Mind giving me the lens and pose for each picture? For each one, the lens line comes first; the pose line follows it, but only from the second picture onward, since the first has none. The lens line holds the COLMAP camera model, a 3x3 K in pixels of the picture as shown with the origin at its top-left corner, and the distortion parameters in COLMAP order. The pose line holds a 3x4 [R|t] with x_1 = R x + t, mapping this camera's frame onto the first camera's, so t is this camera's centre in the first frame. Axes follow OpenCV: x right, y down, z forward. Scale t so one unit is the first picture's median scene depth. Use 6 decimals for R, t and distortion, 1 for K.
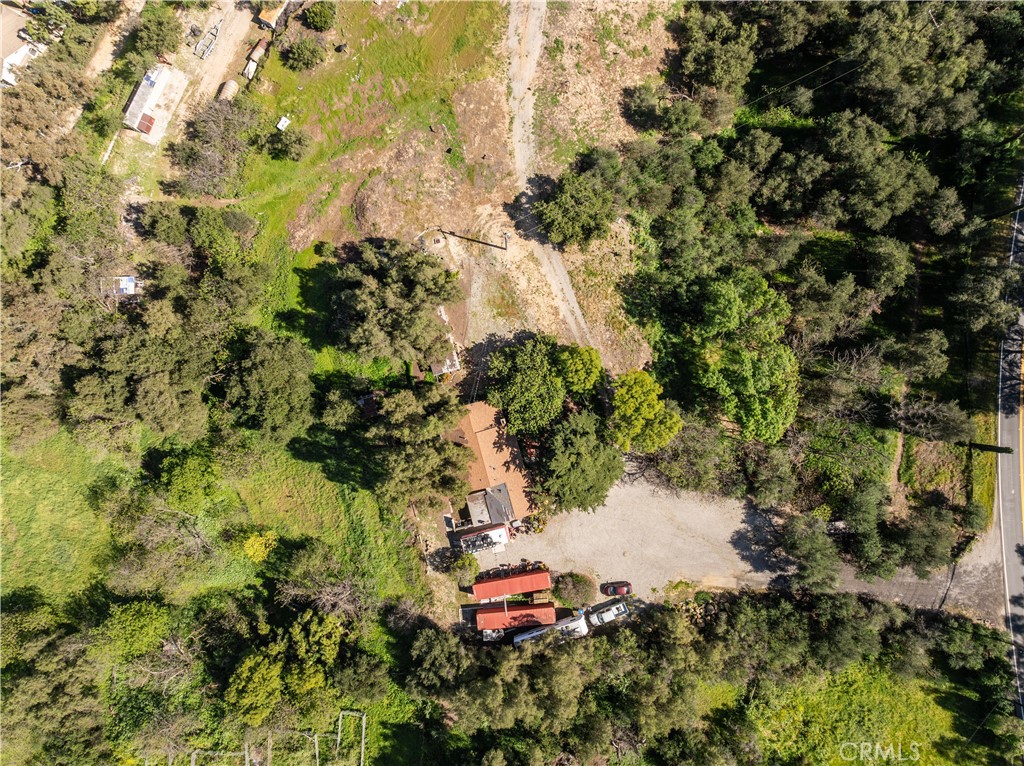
lens RADIAL K [[717.1, 0, 513.6], [0, 717.1, 382.2], [0, 0, 1]] dist [-0.030869, 0.008472]
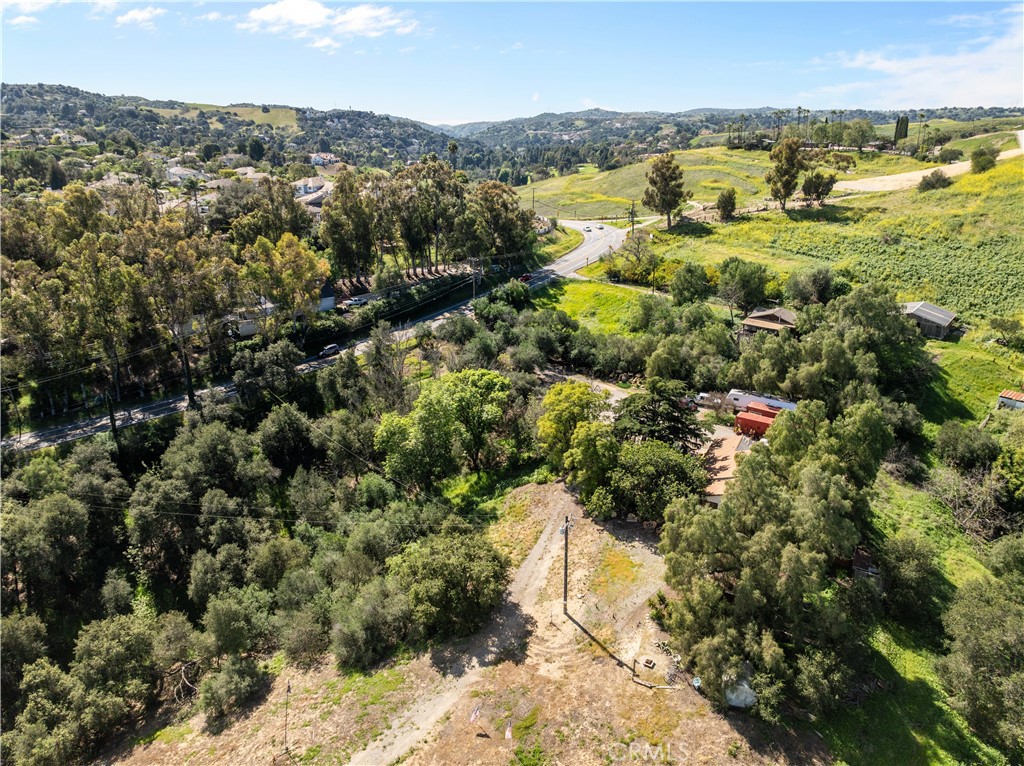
lens RADIAL K [[717.1, 0, 513.5], [0, 717.1, 382.8], [0, 0, 1]] dist [-0.030869, 0.008472]
pose [[-0.734343, -0.249862, 0.631117, -0.329567], [0.678749, -0.261689, 0.686162, -0.602555], [-0.006289, 0.932249, 0.361763, 0.562793]]
